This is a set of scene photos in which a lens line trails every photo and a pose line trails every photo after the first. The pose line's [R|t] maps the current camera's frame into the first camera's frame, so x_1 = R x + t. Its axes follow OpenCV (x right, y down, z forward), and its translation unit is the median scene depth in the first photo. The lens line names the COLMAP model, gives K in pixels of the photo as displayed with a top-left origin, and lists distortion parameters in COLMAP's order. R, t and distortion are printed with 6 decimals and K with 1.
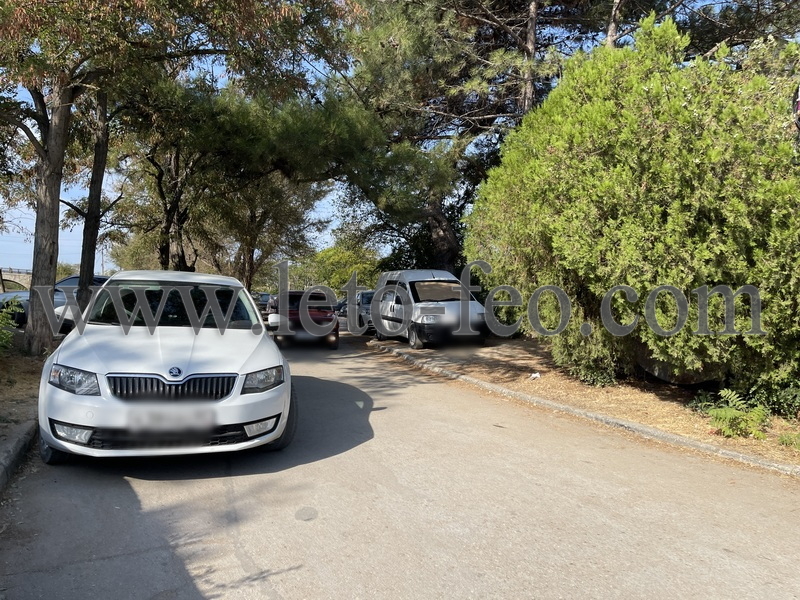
lens RADIAL K [[586.9, 0, 404.6], [0, 586.9, 300.7], [0, 0, 1]] dist [0.049862, -0.072385]
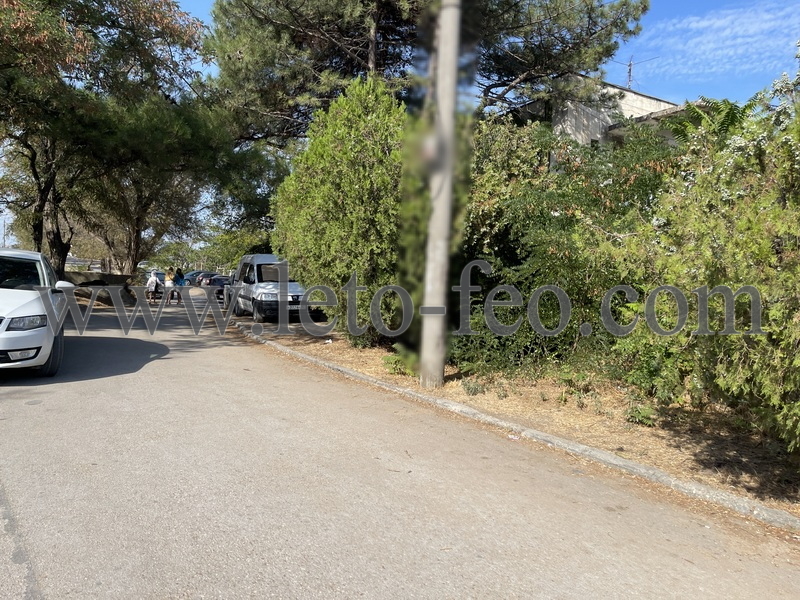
lens RADIAL K [[586.9, 0, 404.6], [0, 586.9, 300.7], [0, 0, 1]] dist [0.049862, -0.072385]
pose [[0.992299, 0.026570, 0.120979, 0.167285], [-0.029333, 0.999347, 0.021117, 0.006303], [-0.120339, -0.024503, 0.992430, -0.187431]]
